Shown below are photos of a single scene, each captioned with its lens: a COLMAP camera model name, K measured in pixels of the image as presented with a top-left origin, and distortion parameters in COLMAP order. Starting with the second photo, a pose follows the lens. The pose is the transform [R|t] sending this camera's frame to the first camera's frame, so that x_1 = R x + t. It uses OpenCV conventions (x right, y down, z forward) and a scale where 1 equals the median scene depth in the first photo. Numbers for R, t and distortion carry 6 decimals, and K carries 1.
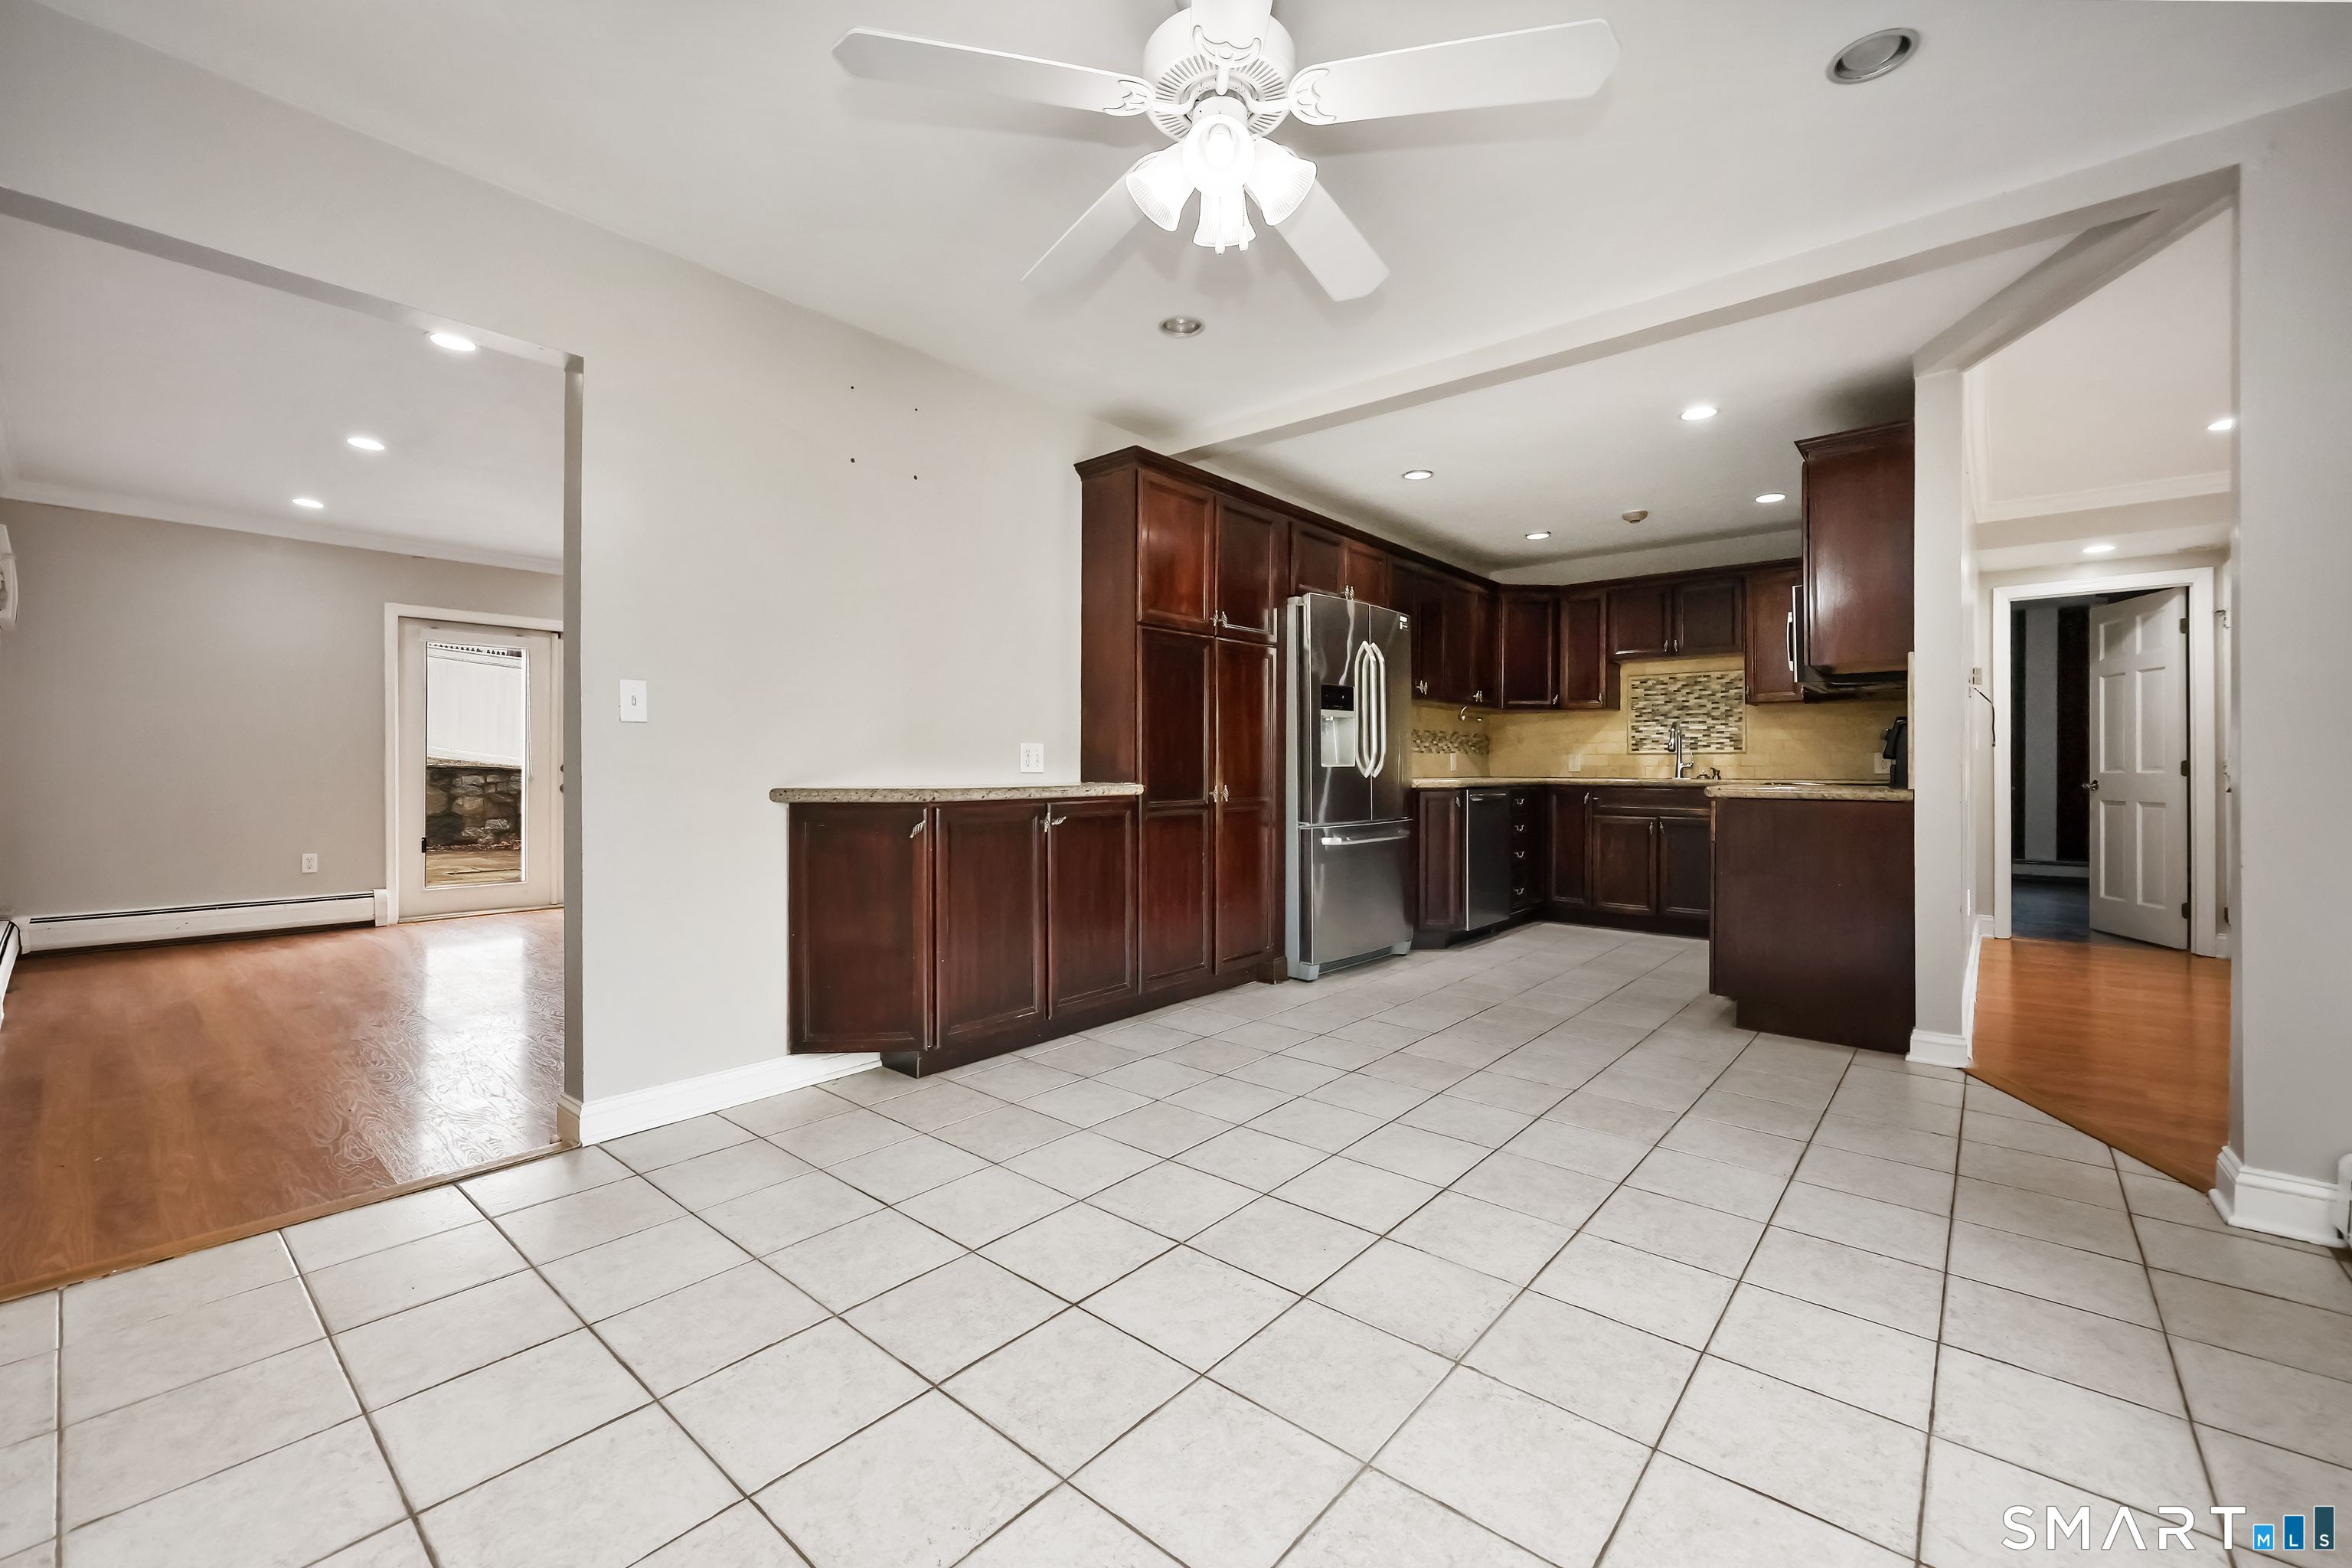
lens RADIAL K [[947.5, 0, 1187.7], [0, 947.5, 781.3], [0, 0, 1]] dist [0.012574, -0.000079]
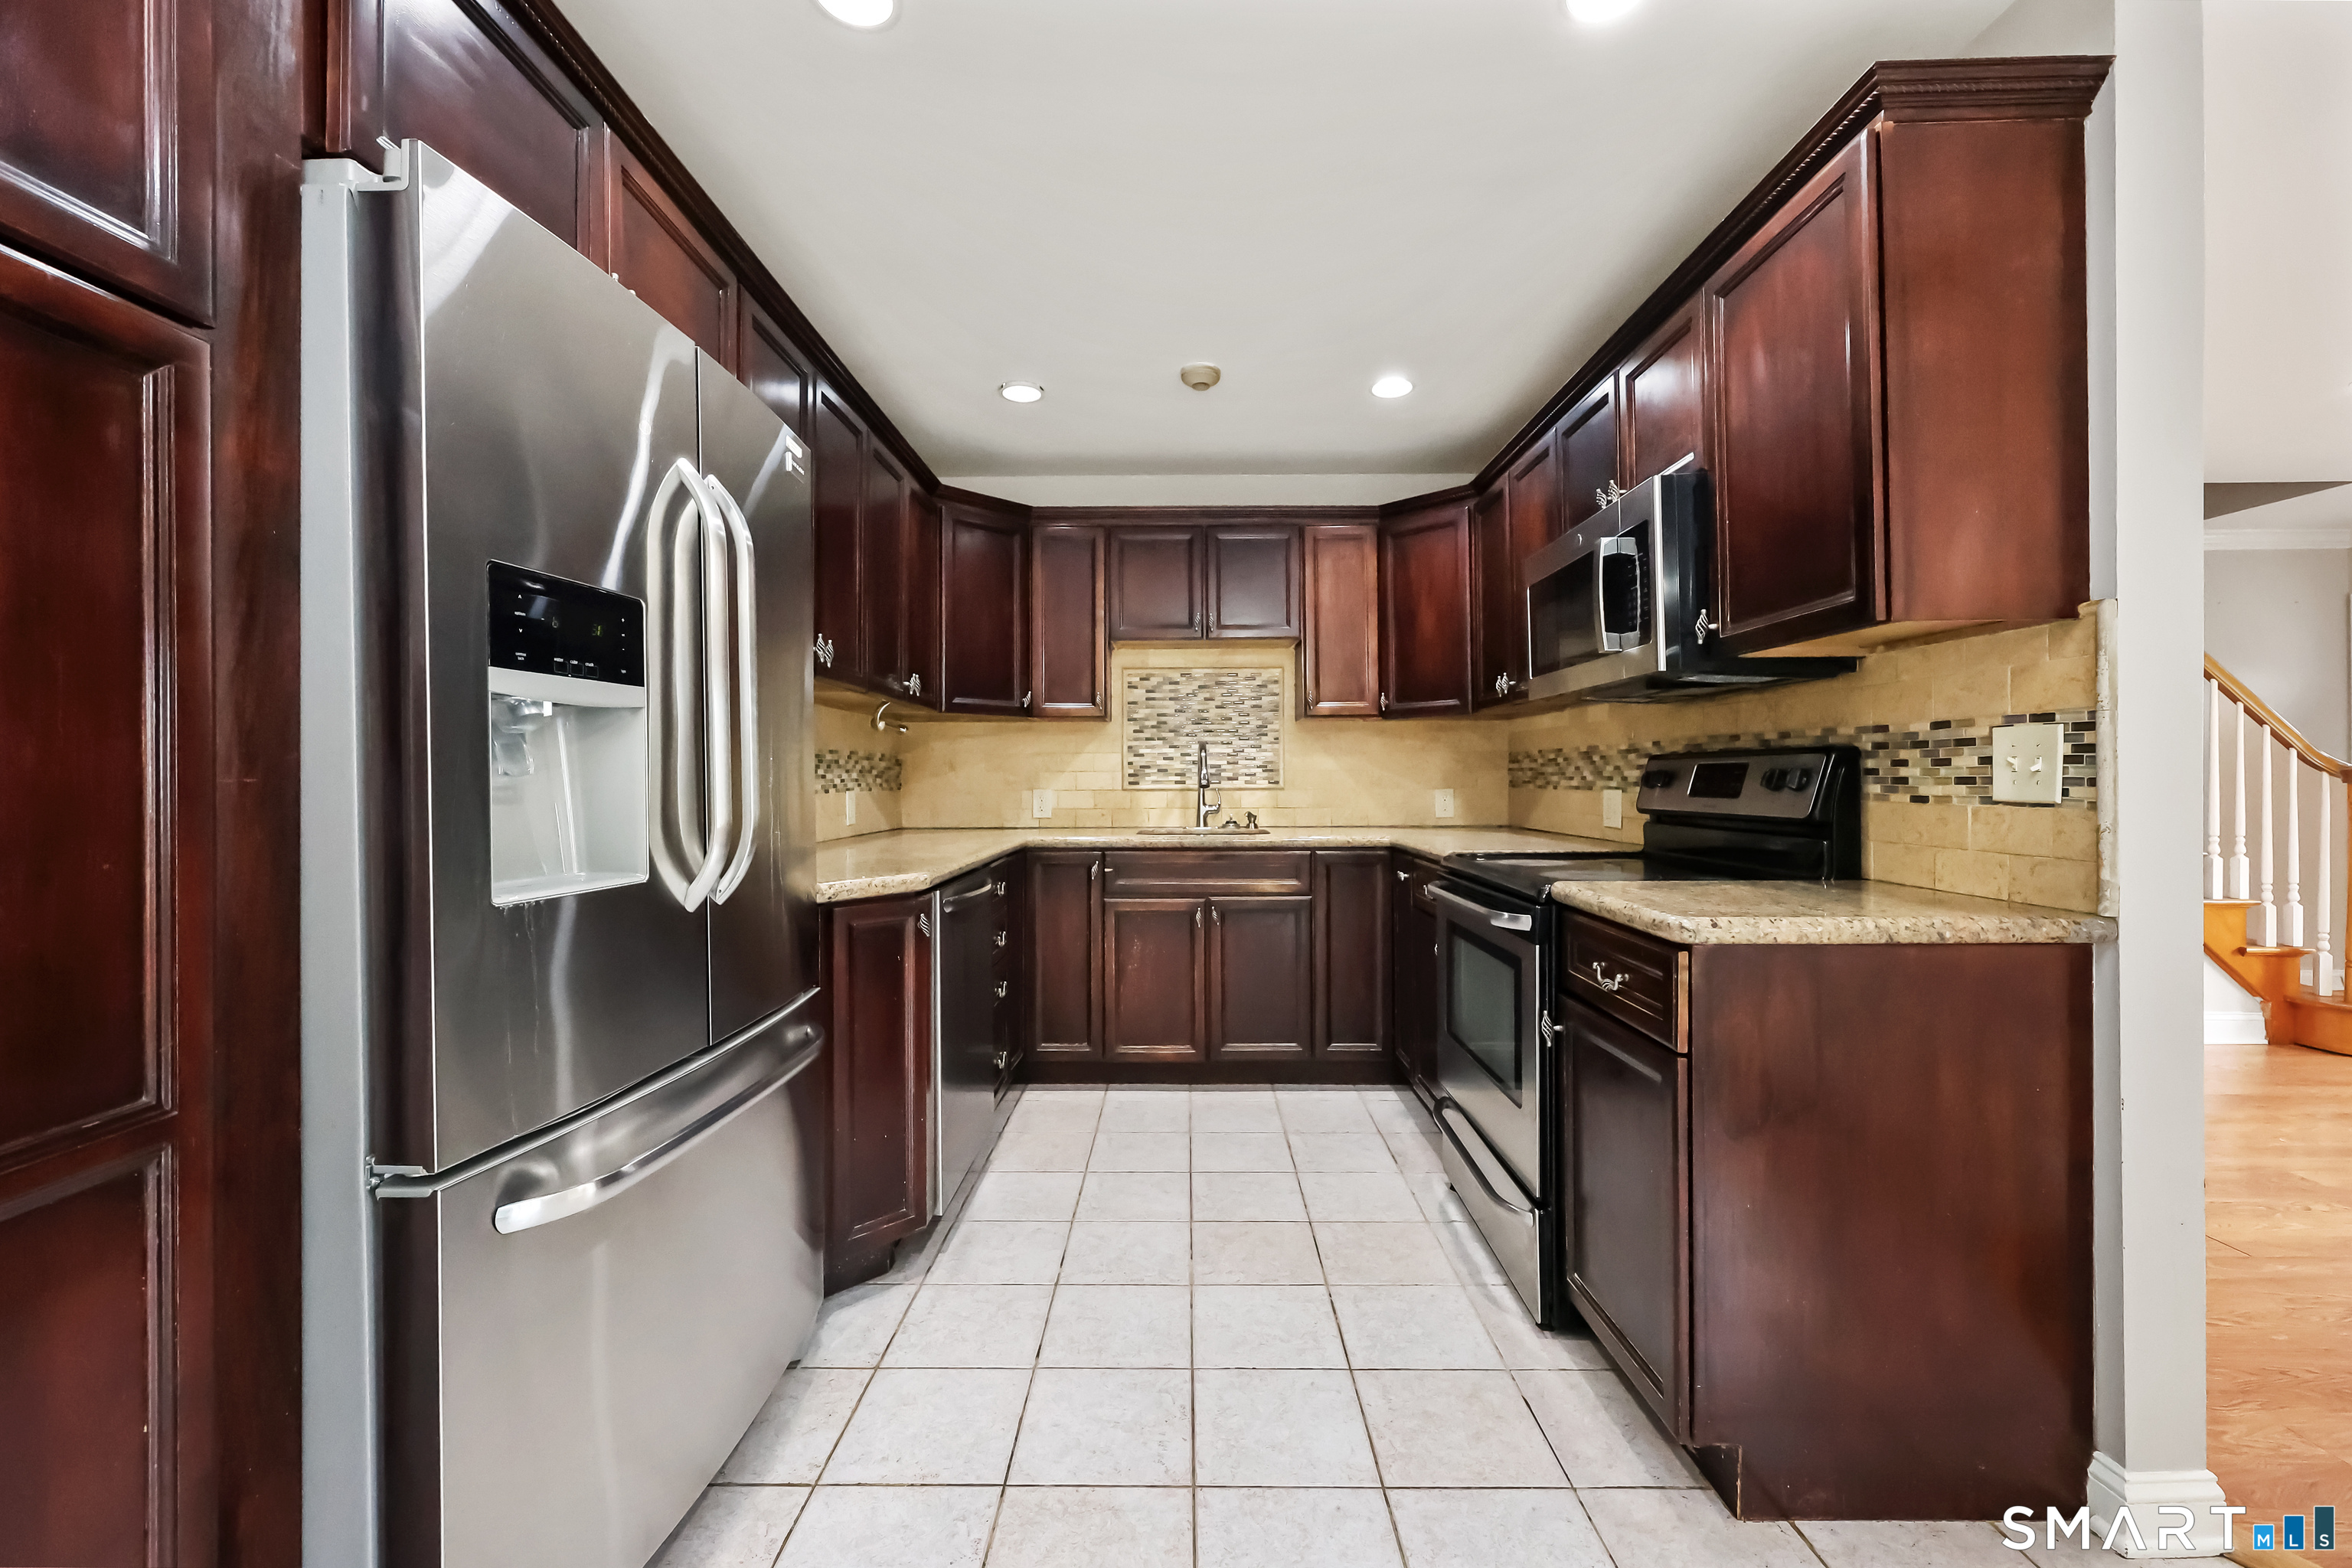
lens RADIAL K [[947.5, 0, 1187.7], [0, 947.5, 781.3], [0, 0, 1]] dist [0.012574, -0.000079]
pose [[0.759632, -0.008008, 0.650304, 0.086611], [0.016168, 0.999848, -0.006573, -0.031644], [-0.650152, 0.015507, 0.759646, 0.519260]]
